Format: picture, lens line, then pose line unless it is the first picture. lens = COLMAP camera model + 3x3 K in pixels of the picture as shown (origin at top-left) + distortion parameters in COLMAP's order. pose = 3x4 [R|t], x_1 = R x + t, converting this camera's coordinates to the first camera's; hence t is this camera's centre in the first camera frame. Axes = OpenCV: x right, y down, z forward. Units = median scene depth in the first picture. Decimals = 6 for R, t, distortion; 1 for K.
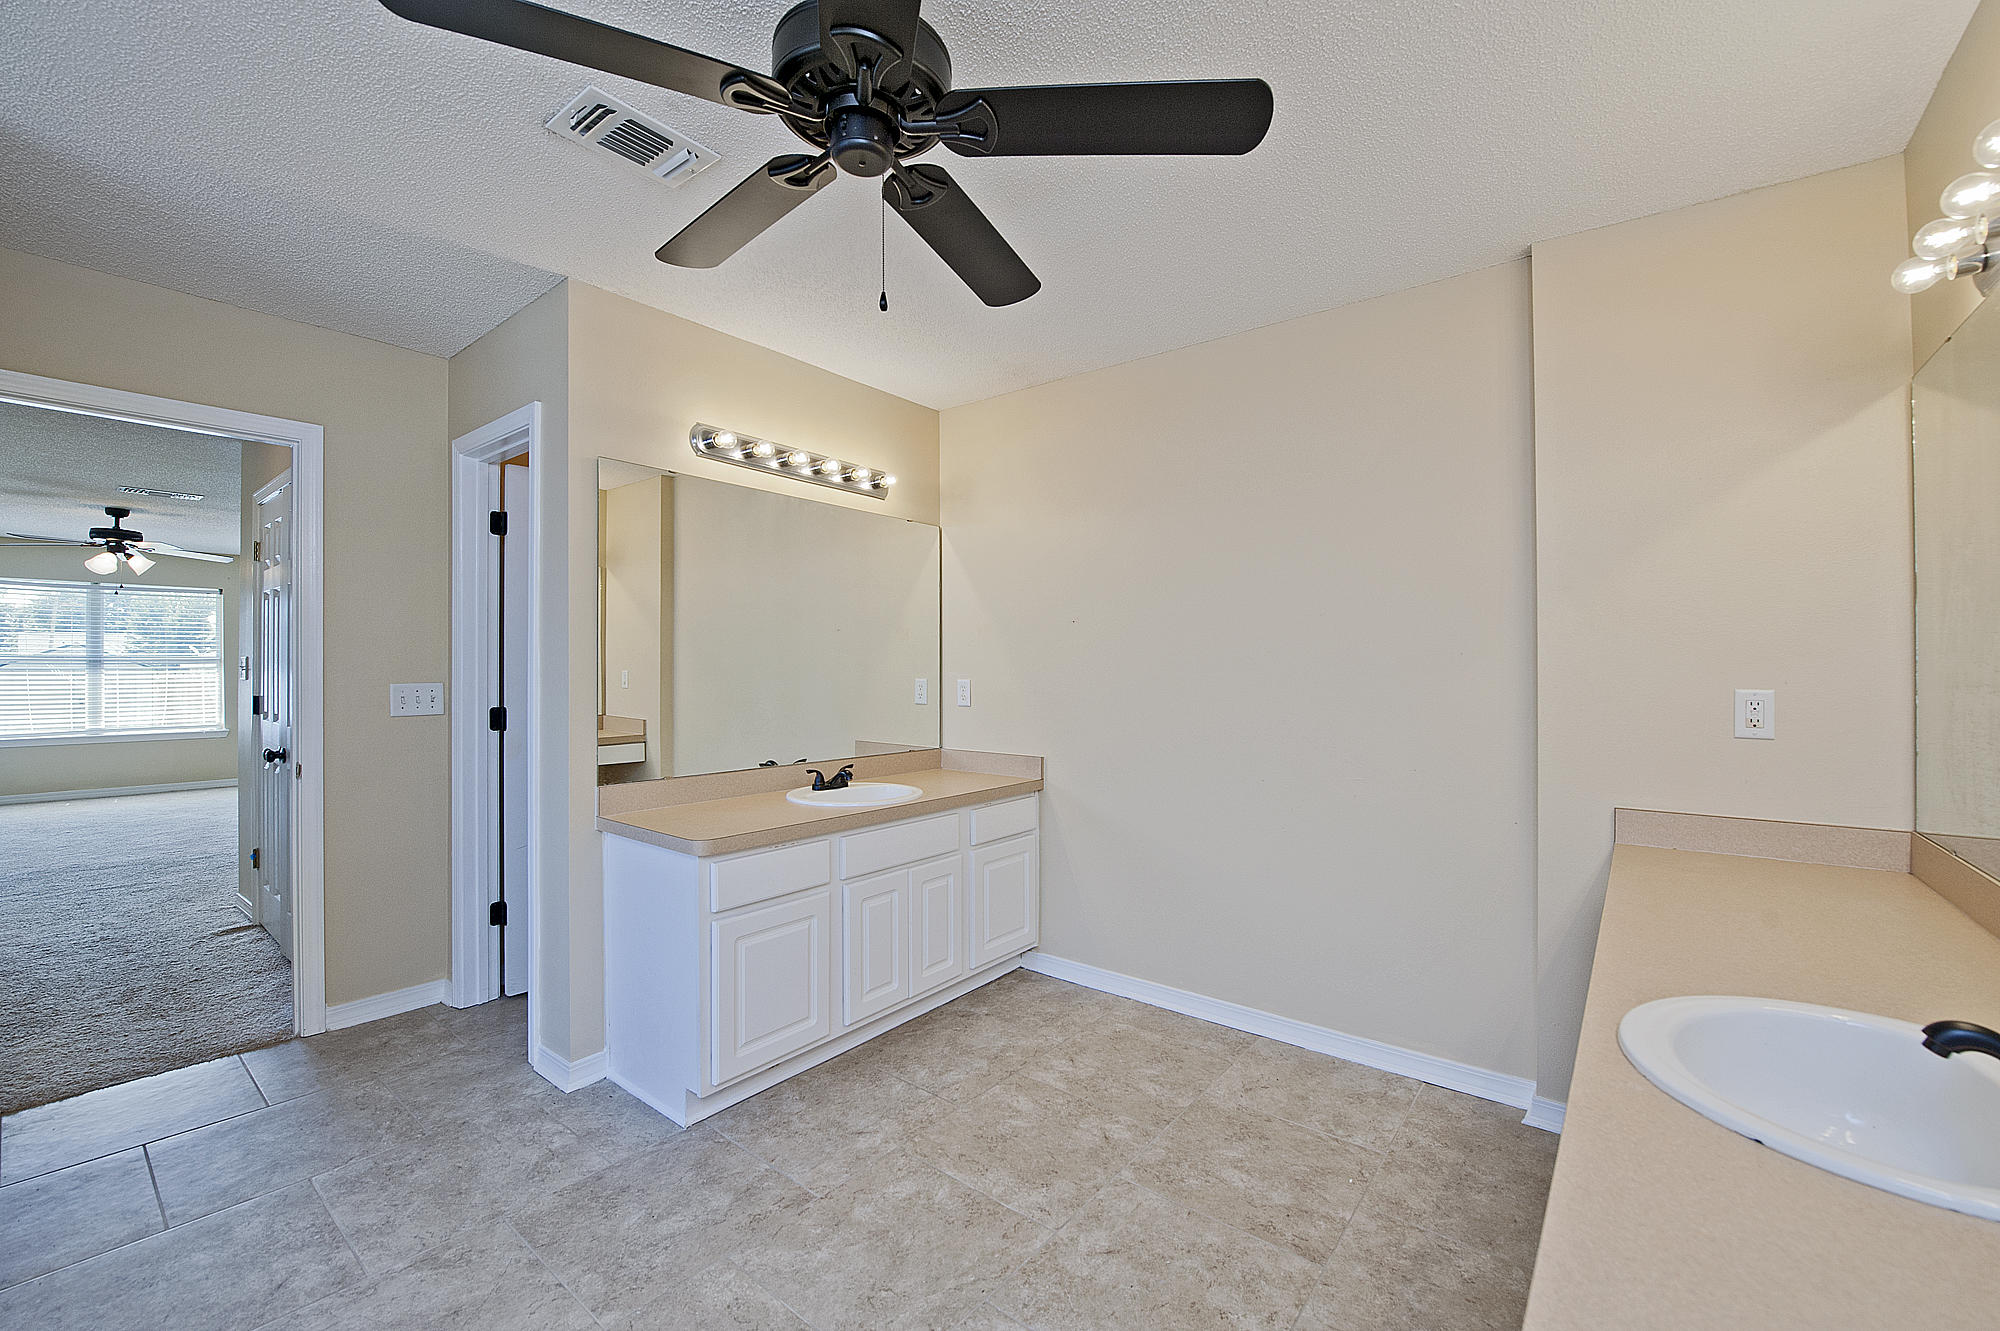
lens RADIAL K [[814.7, 0, 1005.3], [0, 814.7, 678.7], [0, 0, 1]] dist [-0.000815, -0.000253]
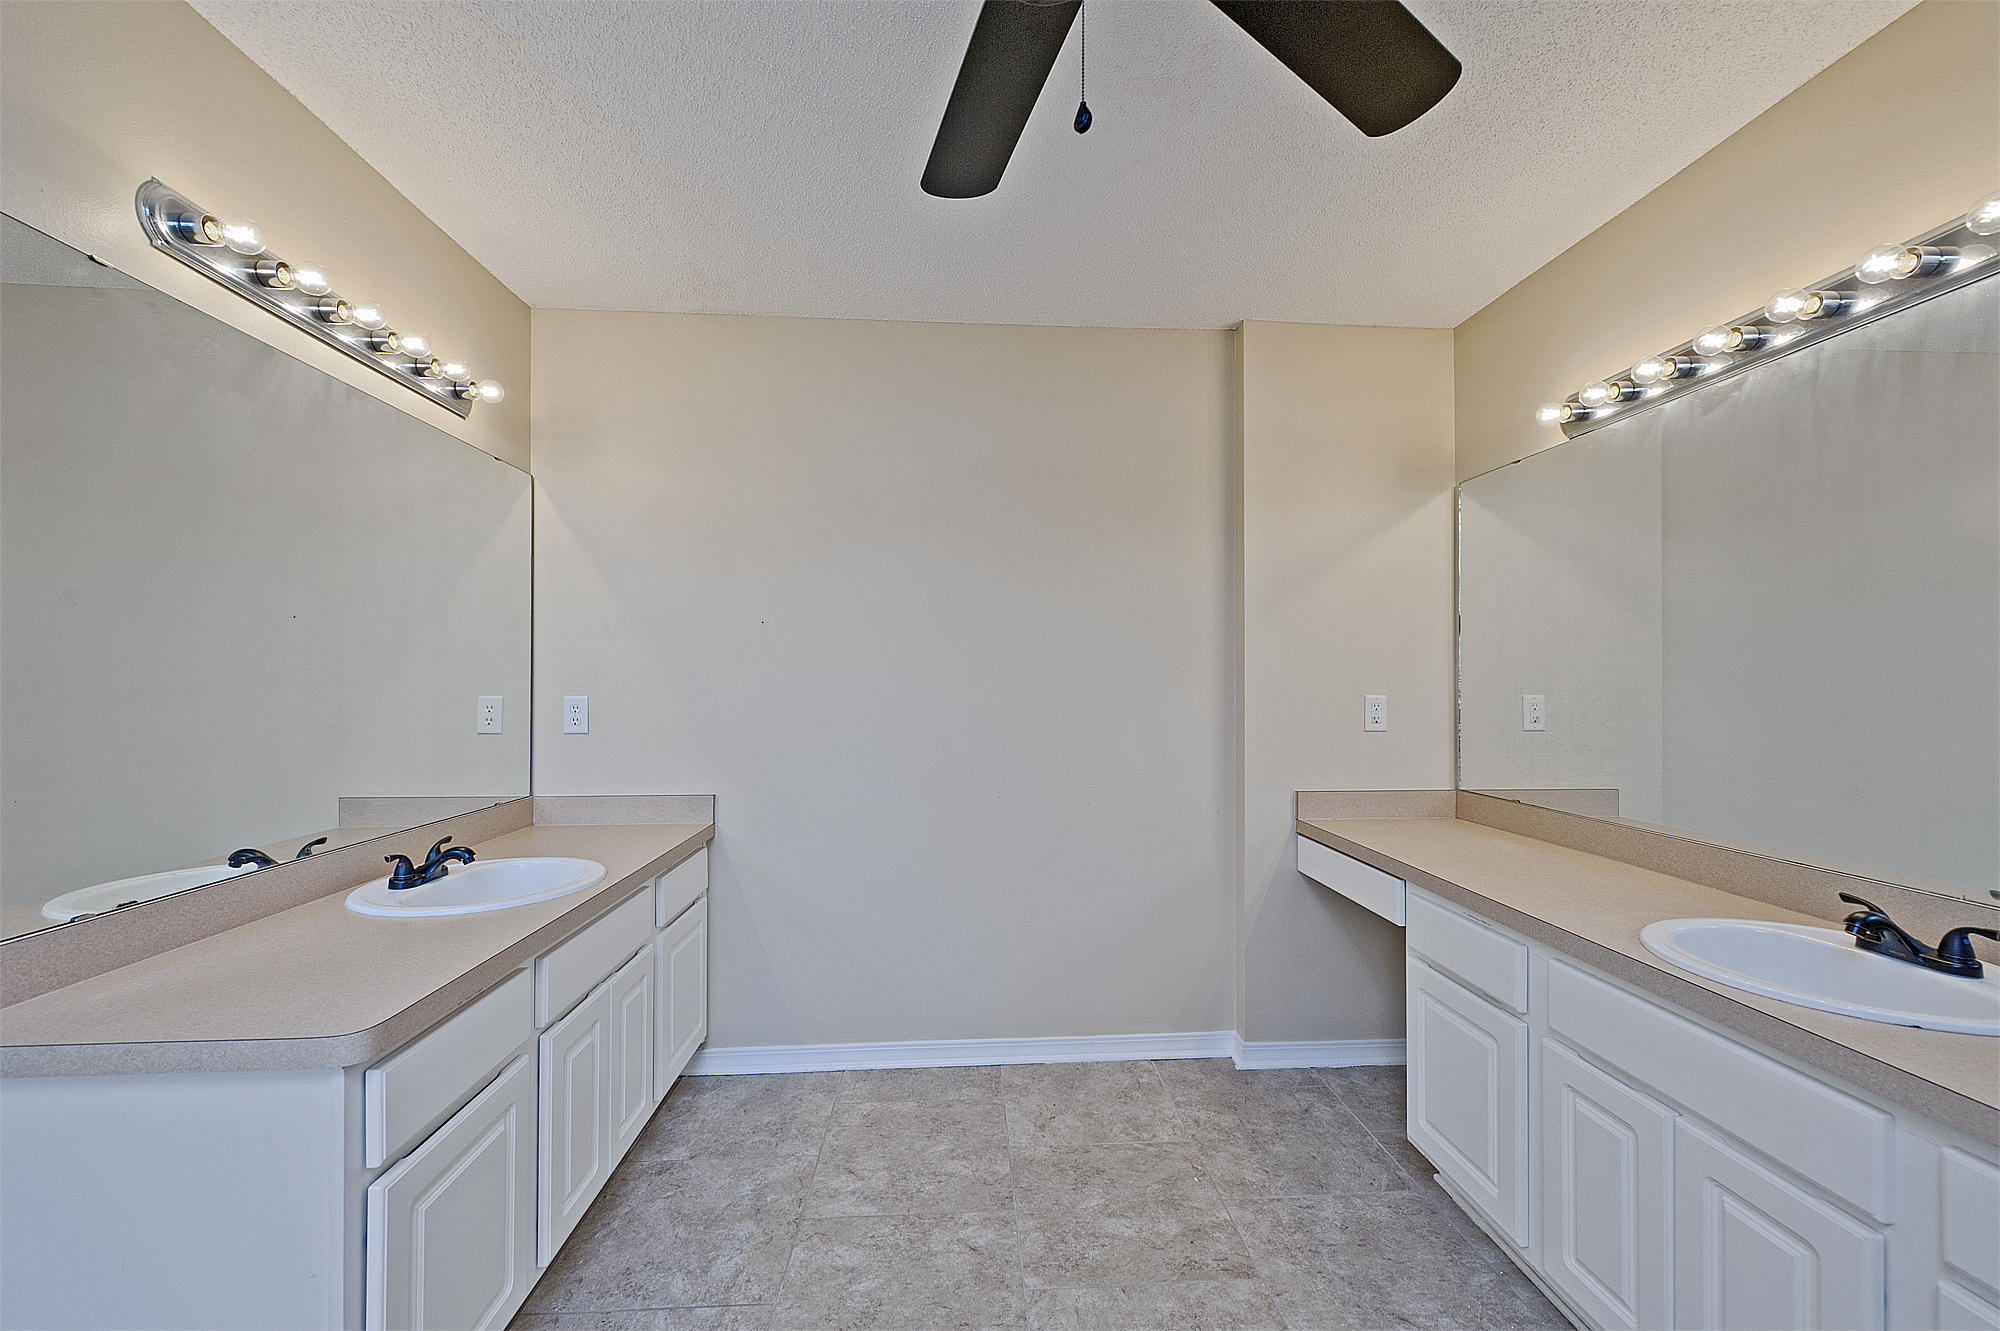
lens RADIAL K [[812.8, 0, 1004.3], [0, 812.8, 682.8], [0, 0, 1]] dist [0.015054, -0.000344]
pose [[0.742786, -0.003285, 0.669521, -0.355264], [0.009280, 0.999942, -0.005390, -0.004731], [-0.669465, 0.010217, 0.742773, 0.312845]]
